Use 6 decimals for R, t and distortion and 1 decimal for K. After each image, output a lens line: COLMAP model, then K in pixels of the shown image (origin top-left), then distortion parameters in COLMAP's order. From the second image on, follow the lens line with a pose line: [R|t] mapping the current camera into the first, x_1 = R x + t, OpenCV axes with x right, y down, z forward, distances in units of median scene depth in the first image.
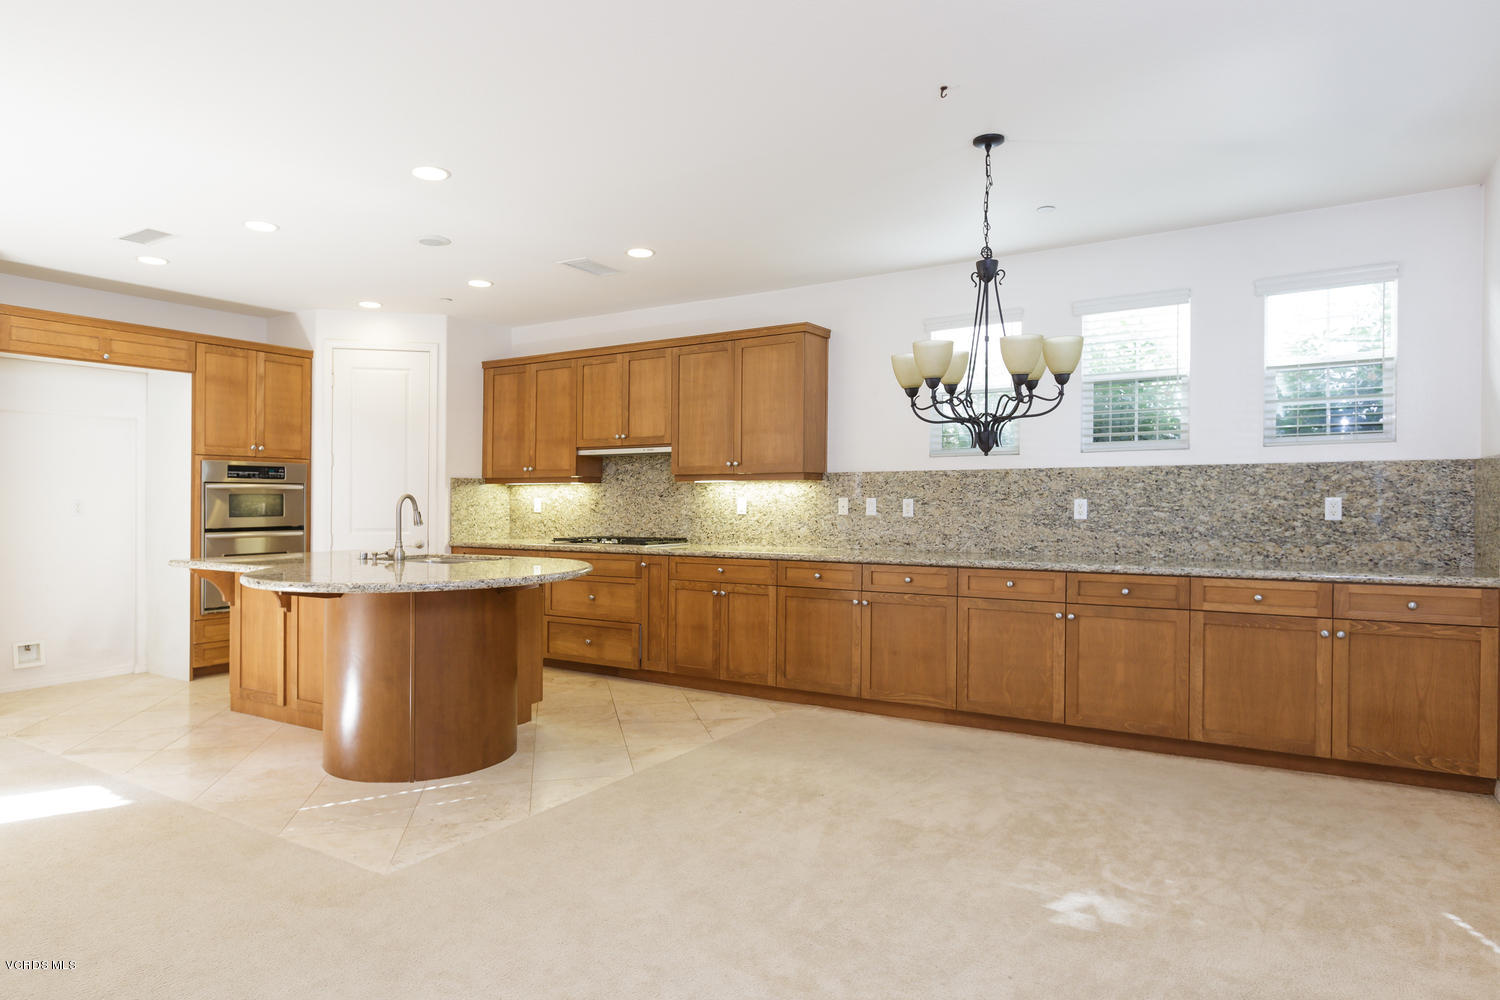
lens RADIAL K [[879.7, 0, 750.0], [0, 879.7, 508.8], [0, 0, 1]] dist [-0.009115, 0.000162]
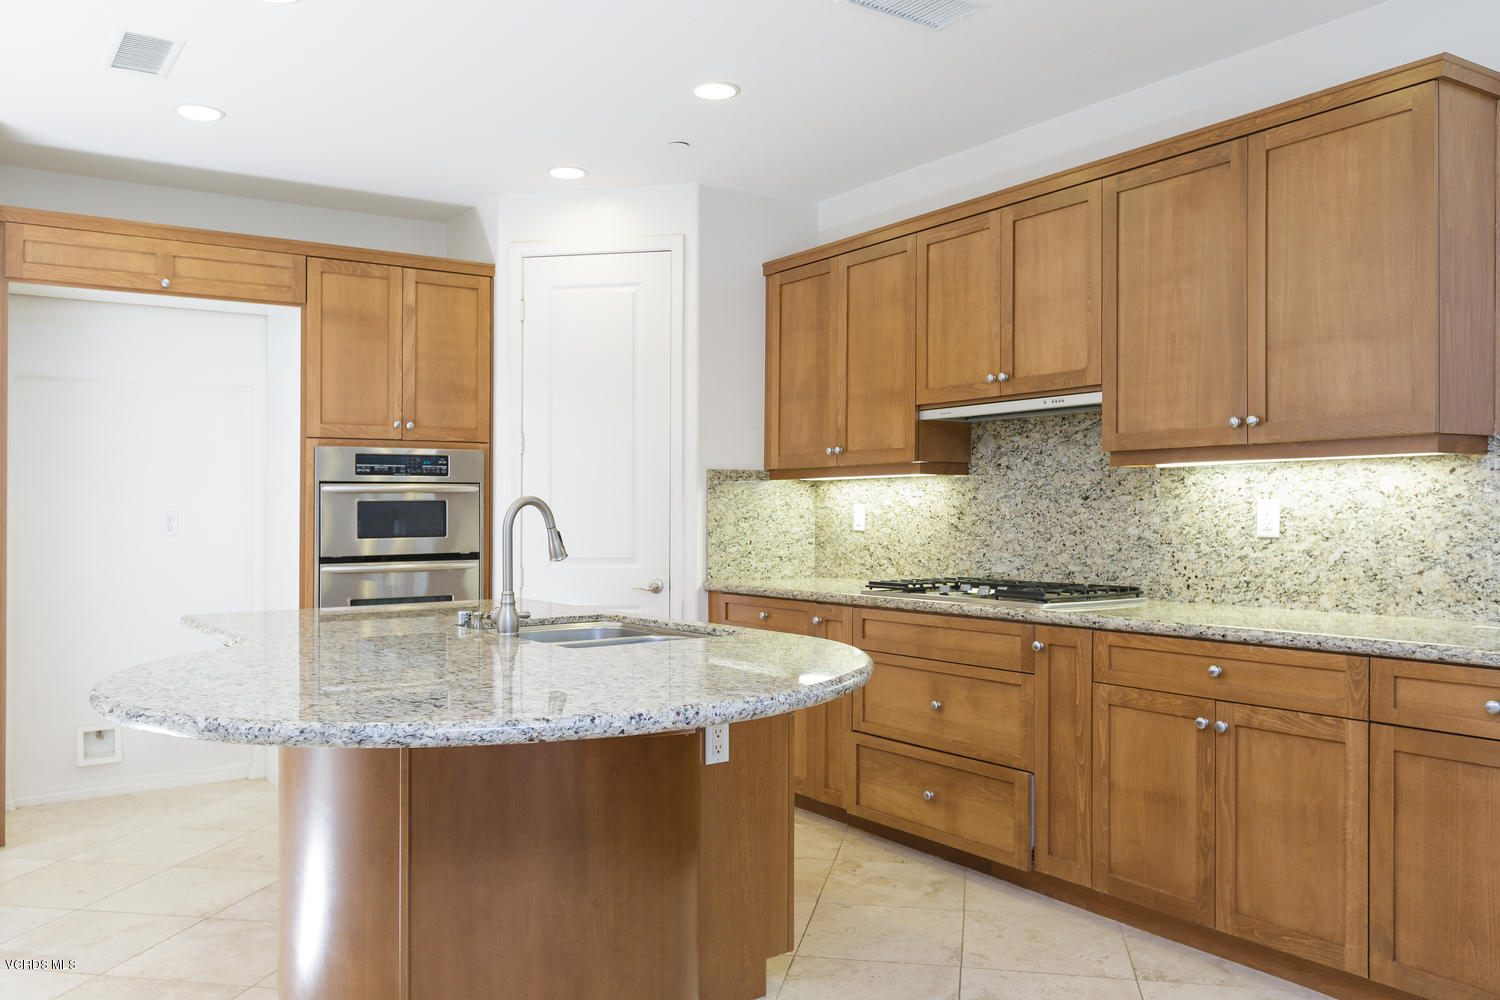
lens RADIAL K [[1194.5, 0, 748.3], [0, 1194.5, 501.9], [0, 0, 1]] dist [0.012527, -0.013598]
pose [[0.914886, -0.008066, -0.403632, -0.006017], [0.001476, 0.999861, -0.016636, -0.002055], [0.403710, 0.014624, 0.914770, 0.378641]]
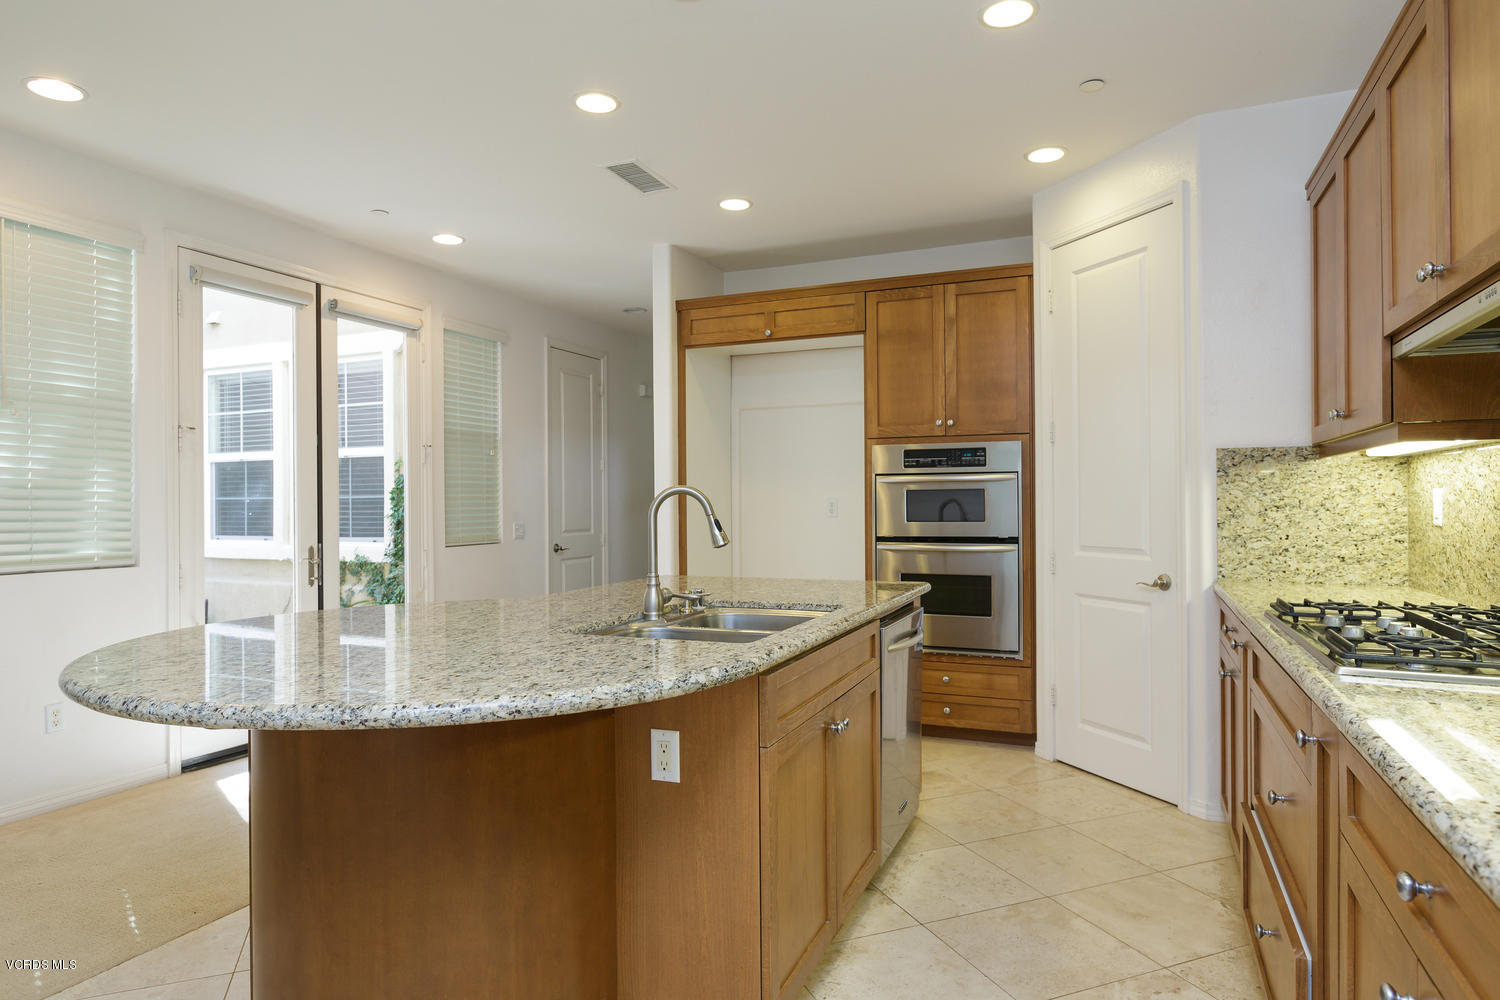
lens RADIAL K [[879.7, 0, 742.3], [0, 879.7, 492.1], [0, 0, 1]] dist [-0.009115, 0.000162]
pose [[0.147210, -0.012197, -0.989030, 0.117077], [-0.004760, 0.999904, -0.013039, -0.005406], [0.989094, 0.006628, 0.147138, 0.836013]]
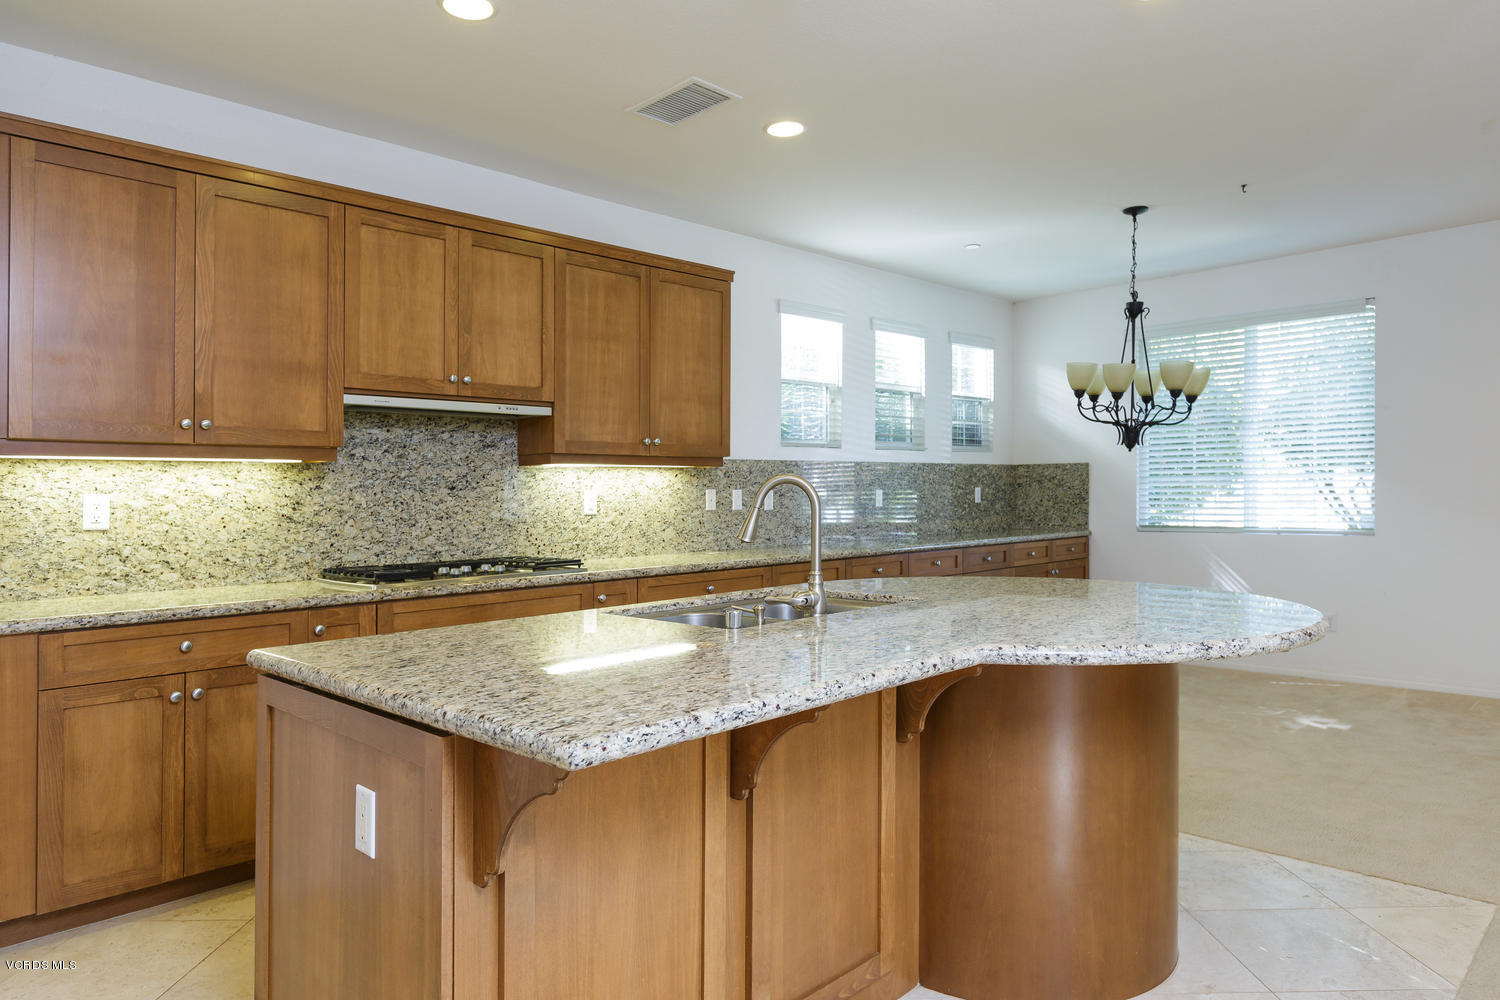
lens RADIAL K [[963.0, 0, 740.7], [0, 963.0, 504.9], [0, 0, 1]] dist [-0.006412, 0.001101]
pose [[0.218410, -0.012902, 0.975772, -0.790489], [0.024307, 0.999674, 0.007777, -0.004654], [-0.975554, 0.022019, 0.218653, 0.794546]]
